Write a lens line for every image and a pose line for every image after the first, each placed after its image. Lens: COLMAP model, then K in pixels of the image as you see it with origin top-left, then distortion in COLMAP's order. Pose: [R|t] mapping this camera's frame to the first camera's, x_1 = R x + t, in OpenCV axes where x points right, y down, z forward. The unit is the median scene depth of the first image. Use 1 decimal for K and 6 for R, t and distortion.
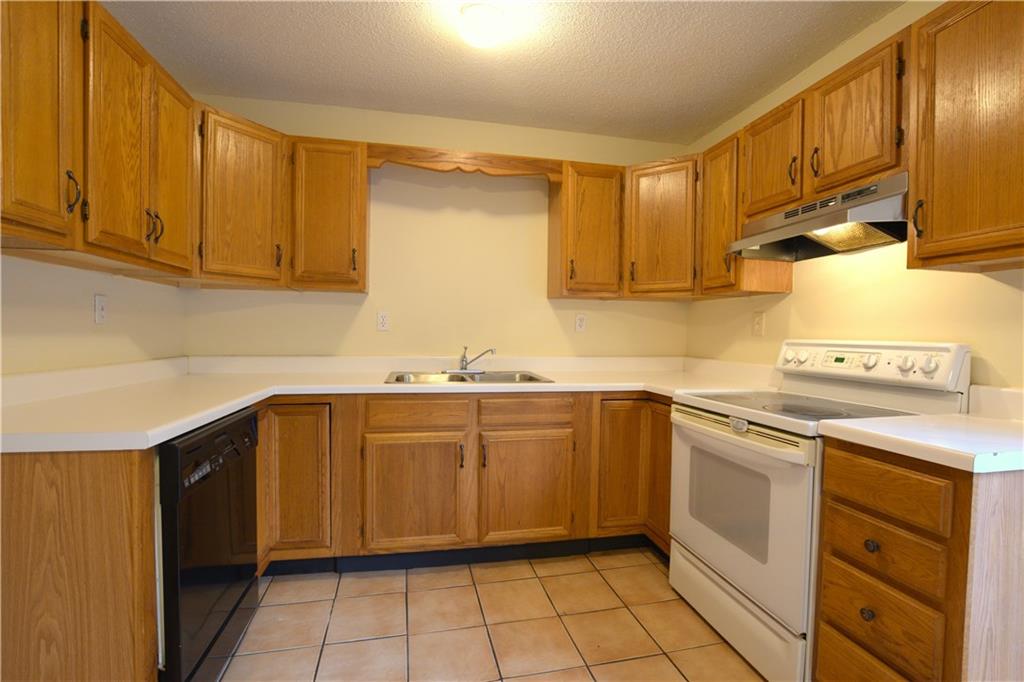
lens RADIAL K [[453.0, 0, 513.7], [0, 453.0, 343.9], [0, 0, 1]] dist [-0.030663, 0.002774]
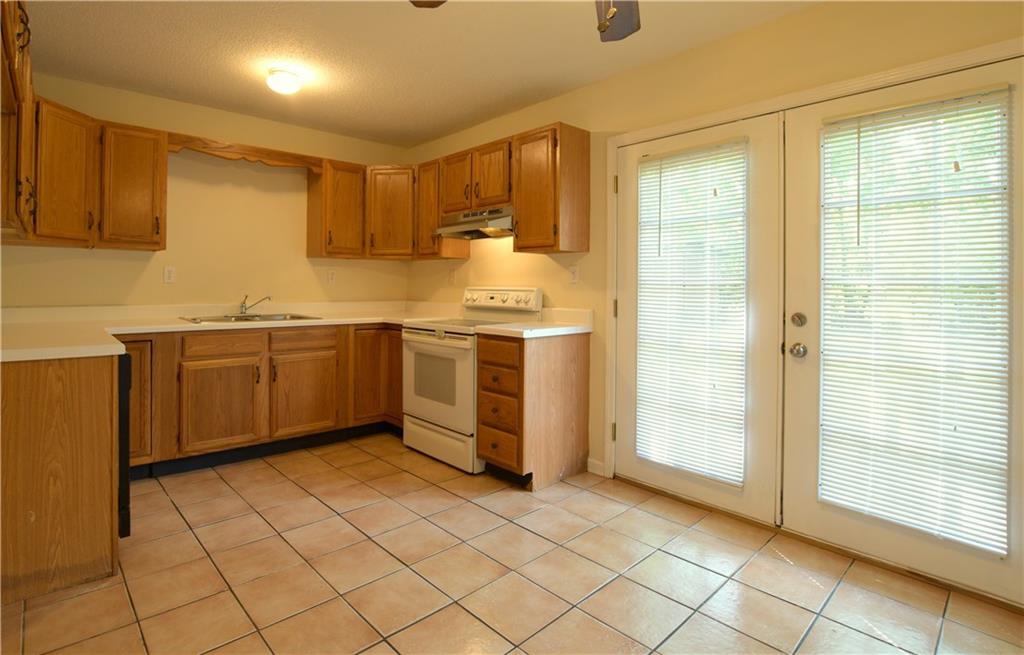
lens RADIAL K [[486.7, 0, 491.1], [0, 486.7, 288.4], [0, 0, 1]] dist [-0.025042, -0.000019]
pose [[0.850976, -0.011025, 0.525089, -0.290699], [0.017435, 0.999822, -0.007263, 0.011374], [-0.524915, 0.015336, 0.851016, -0.644499]]
